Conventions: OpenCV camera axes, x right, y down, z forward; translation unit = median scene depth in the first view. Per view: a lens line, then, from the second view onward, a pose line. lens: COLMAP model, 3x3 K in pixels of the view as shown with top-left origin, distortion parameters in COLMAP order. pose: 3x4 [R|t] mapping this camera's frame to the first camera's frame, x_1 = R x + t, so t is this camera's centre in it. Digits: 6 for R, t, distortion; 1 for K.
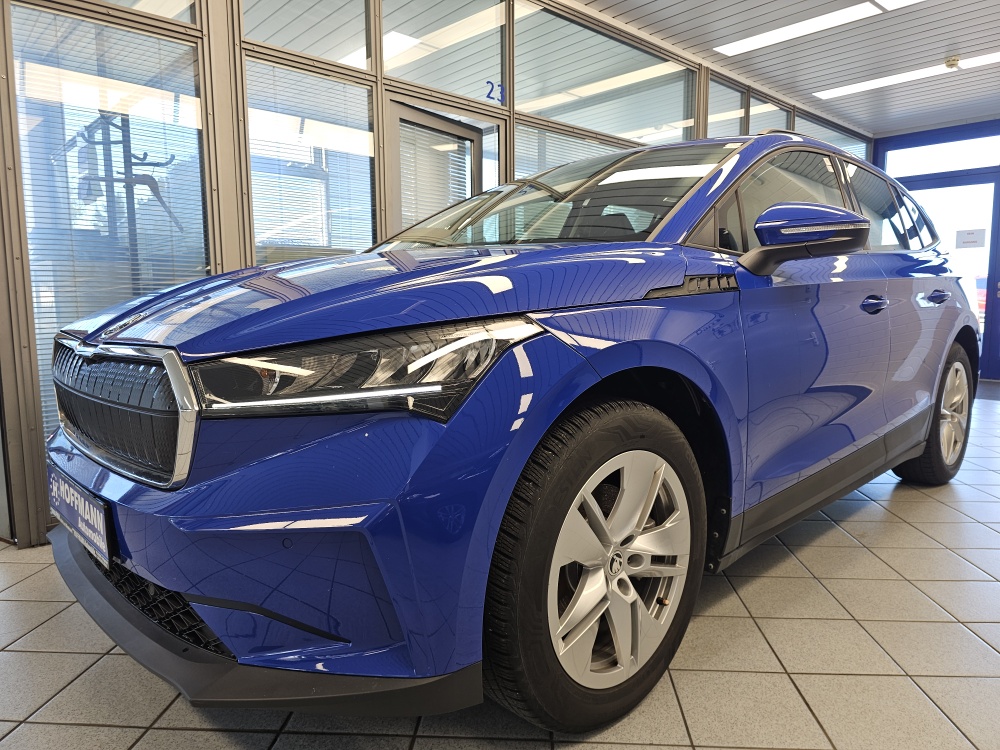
lens RADIAL K [[671.7, 0, 507.6], [0, 671.7, 361.5], [0, 0, 1]] dist [0.001520, -0.002265]
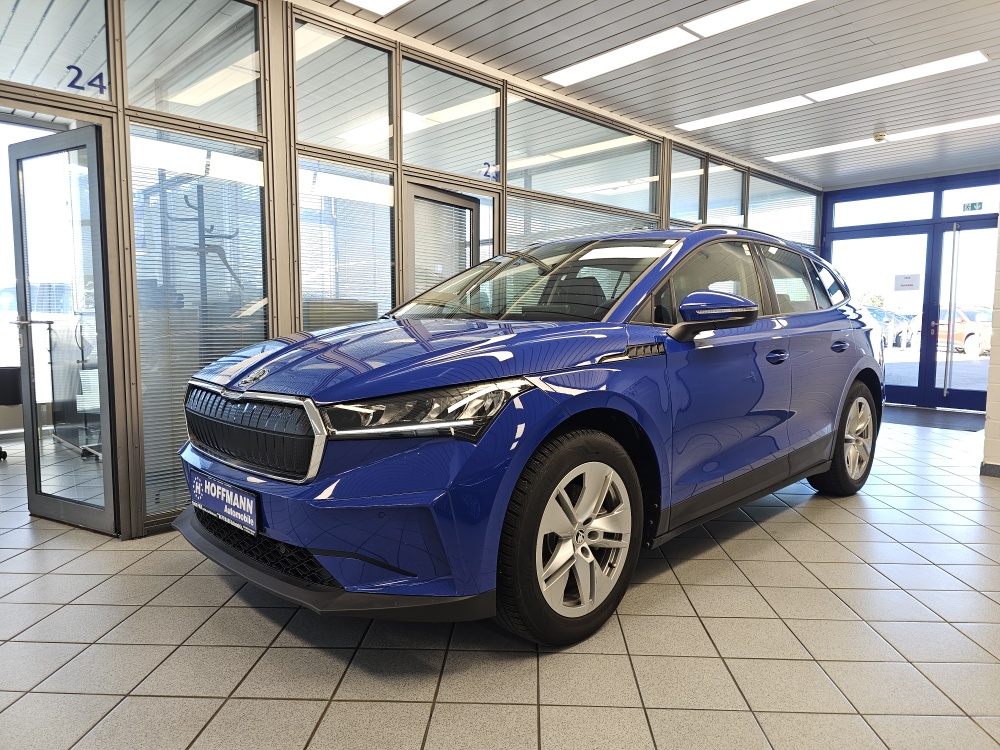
lens RADIAL K [[663.1, 0, 506.2], [0, 663.1, 373.8], [0, 0, 1]] dist [0.015969, -0.002254]
pose [[0.999675, 0.007369, 0.024407, -0.043716], [-0.007029, 0.999877, -0.013998, -0.043832], [-0.024507, 0.013821, 0.999604, -0.481502]]
